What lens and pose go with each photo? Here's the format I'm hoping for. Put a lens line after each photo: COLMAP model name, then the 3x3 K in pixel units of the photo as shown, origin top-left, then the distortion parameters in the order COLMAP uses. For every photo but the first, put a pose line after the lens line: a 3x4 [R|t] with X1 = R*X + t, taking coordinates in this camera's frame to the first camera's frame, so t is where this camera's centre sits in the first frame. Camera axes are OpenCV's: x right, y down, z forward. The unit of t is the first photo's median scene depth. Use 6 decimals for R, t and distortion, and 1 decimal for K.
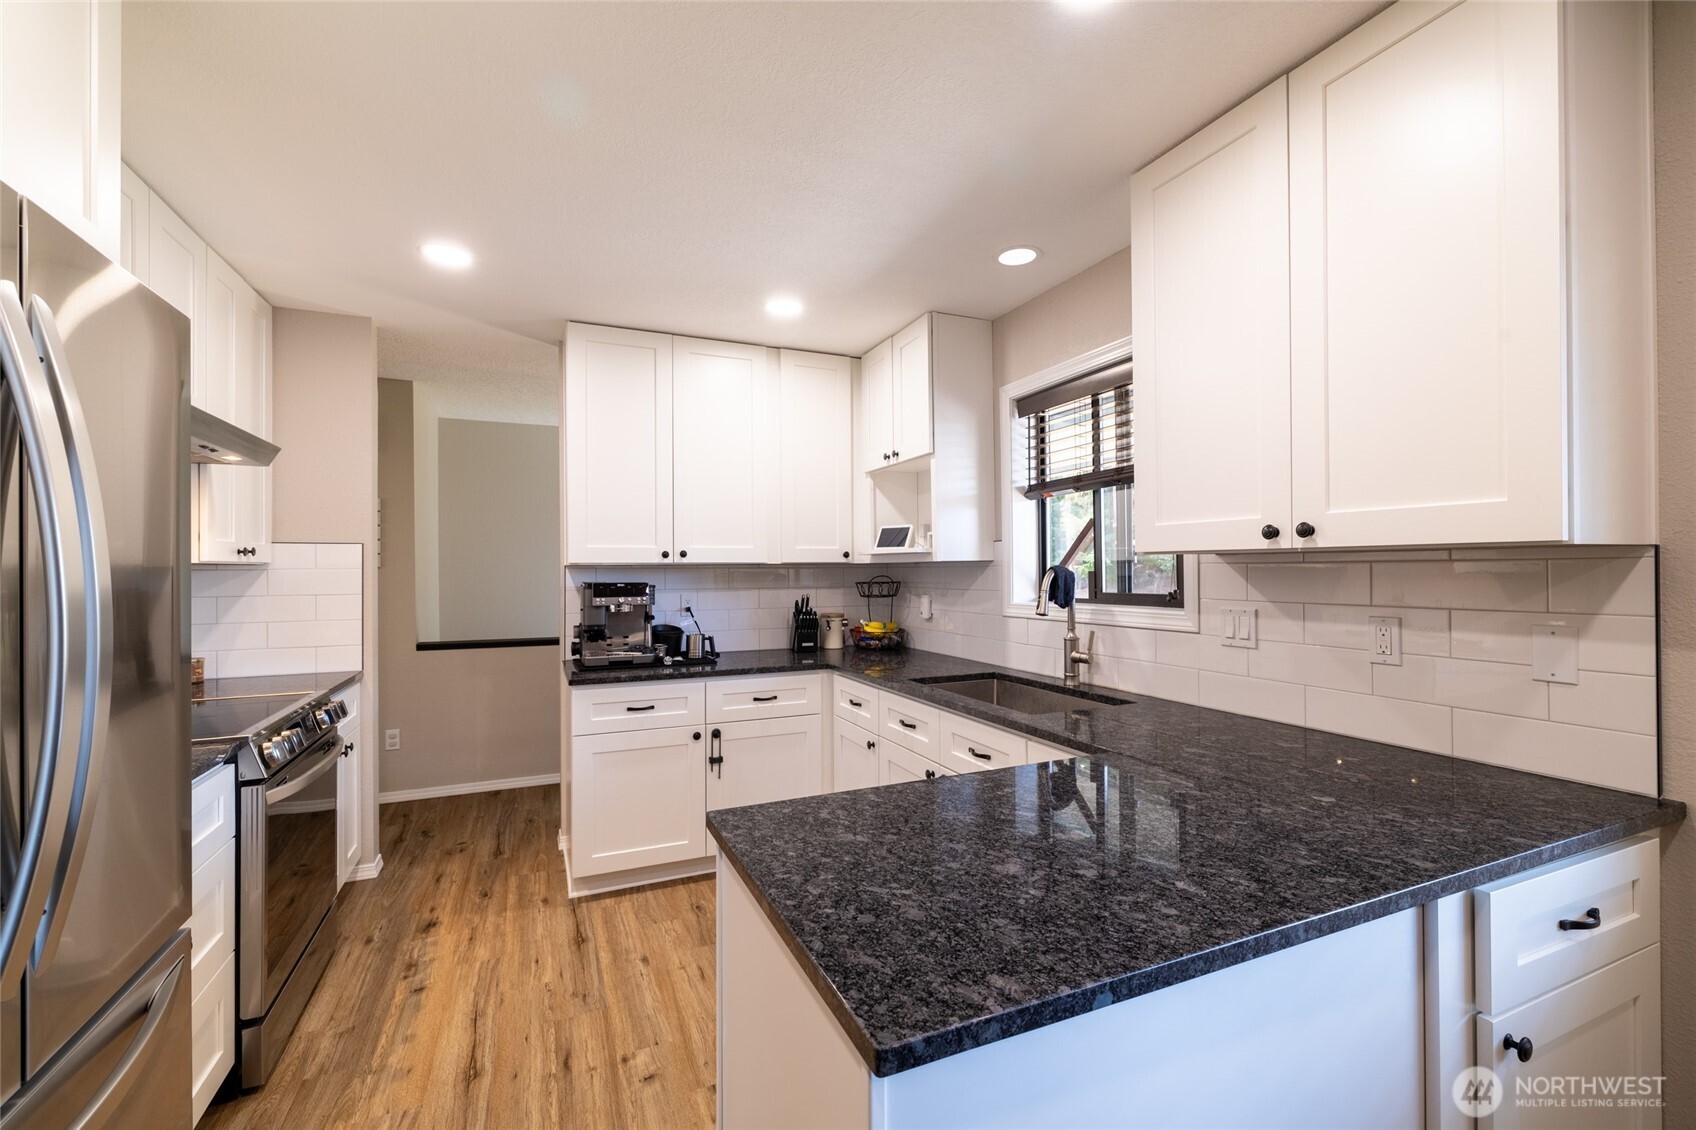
lens RADIAL K [[710.1, 0, 848.1], [0, 710.1, 561.5], [0, 0, 1]] dist [0.001537, -0.000800]
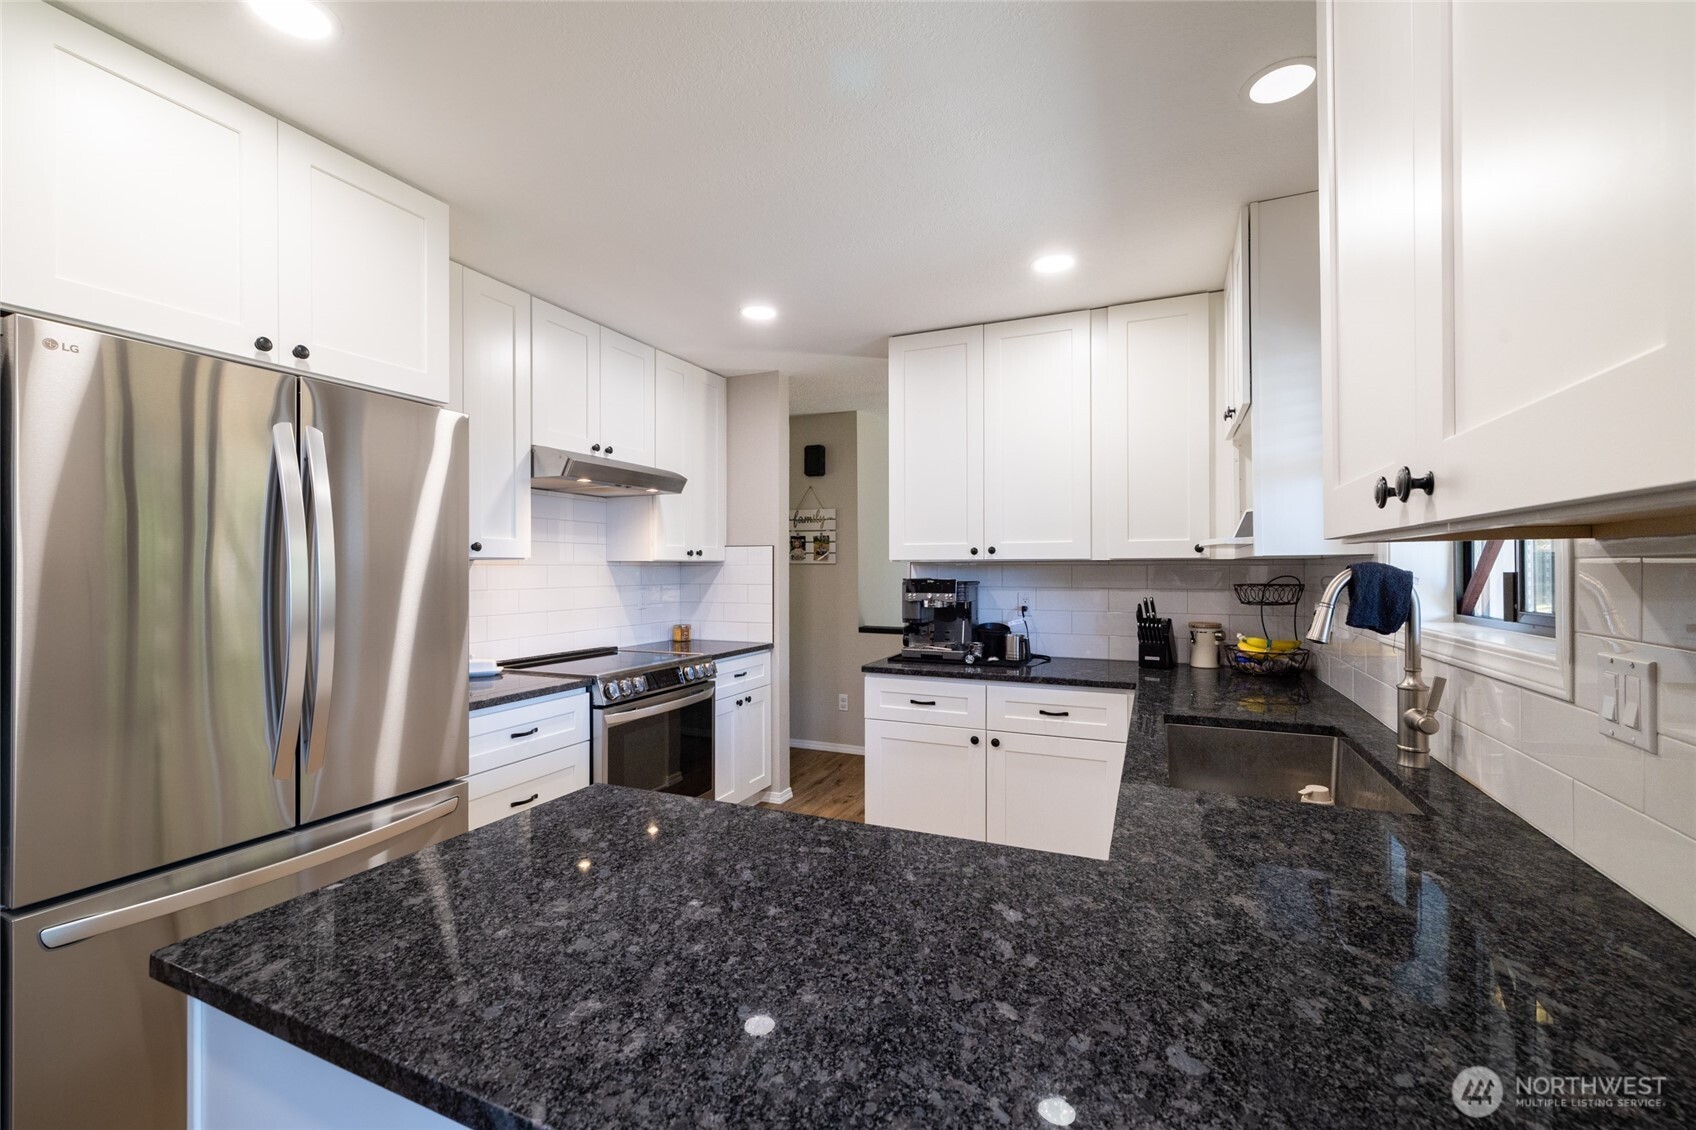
lens RADIAL K [[710.1, 0, 843.5], [0, 710.1, 562.7], [0, 0, 1]] dist [0.001537, -0.000800]
pose [[0.671504, -0.000282, -0.741001, 0.373953], [0.005460, 0.999975, 0.004568, 0.000628], [0.740981, -0.007113, 0.671488, 0.224361]]
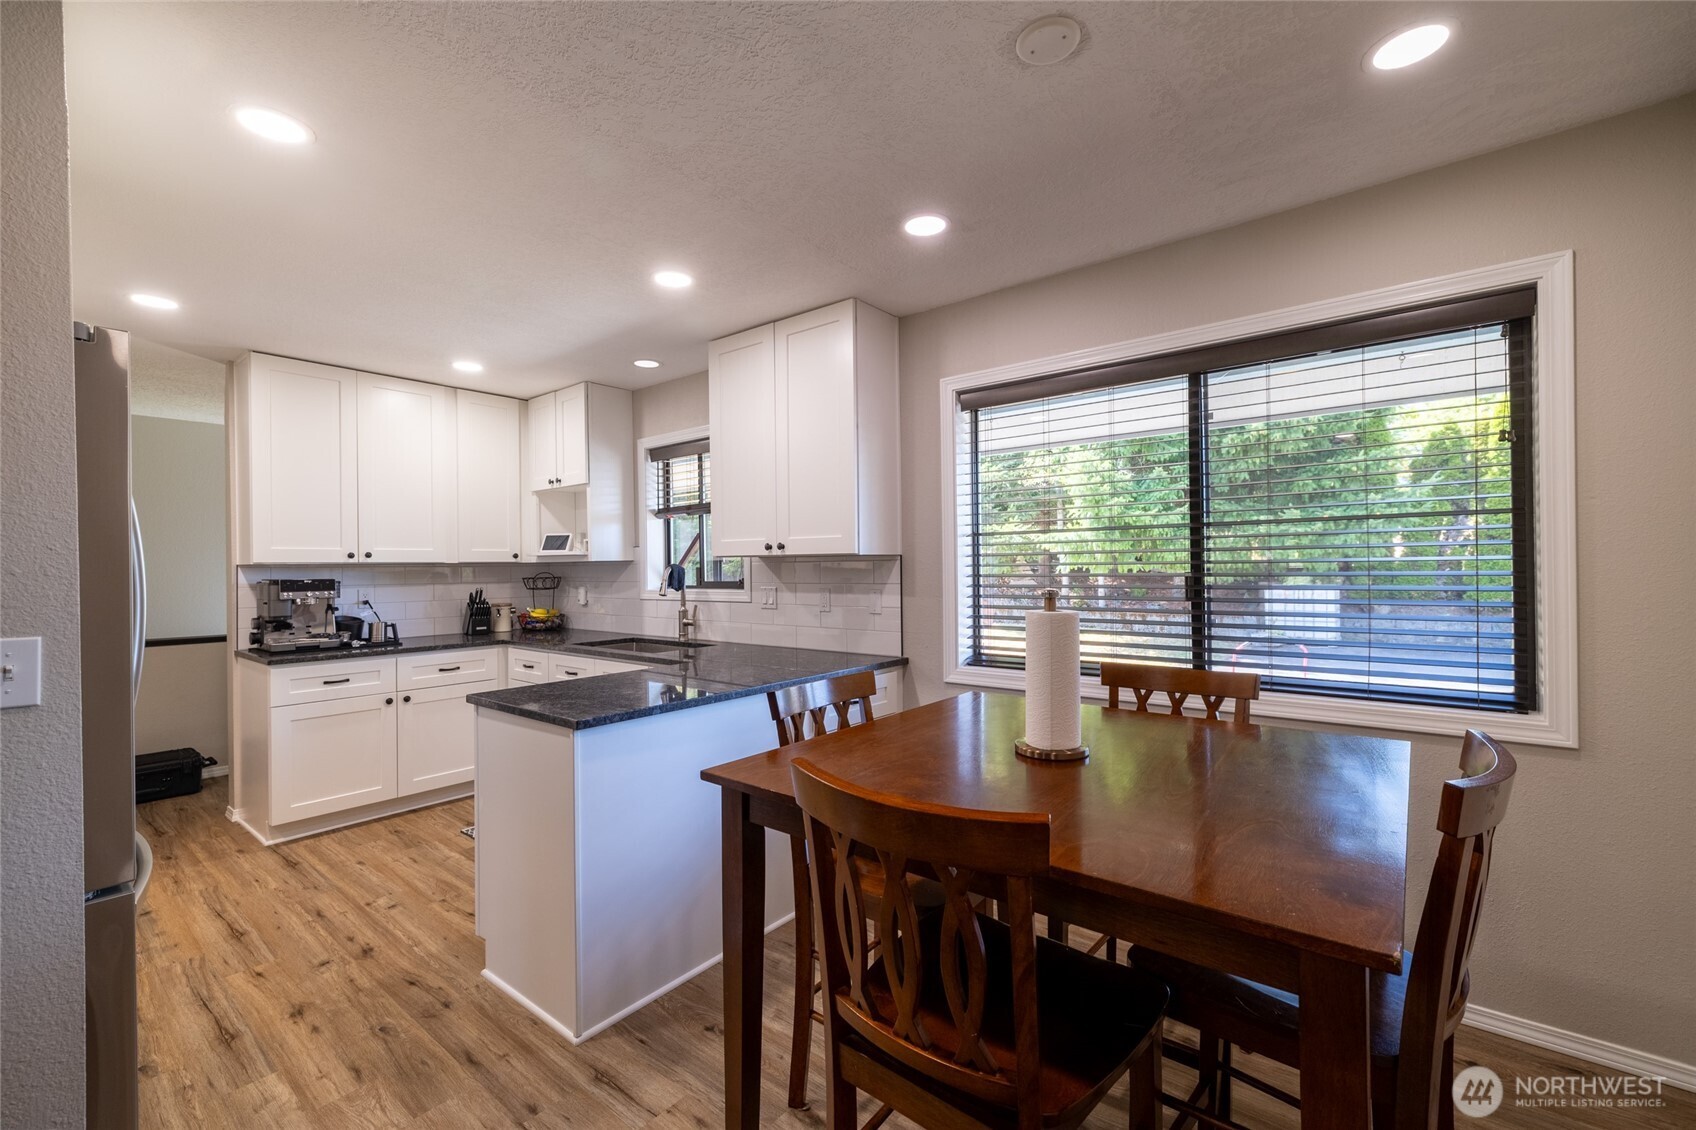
lens RADIAL K [[710.1, 0, 845.4], [0, 710.1, 565.5], [0, 0, 1]] dist [0.001537, -0.000800]
pose [[0.890200, -0.002882, 0.455561, -0.066984], [-0.000451, 0.999974, 0.007207, -0.001972], [-0.455570, -0.006621, 0.890175, -0.469344]]
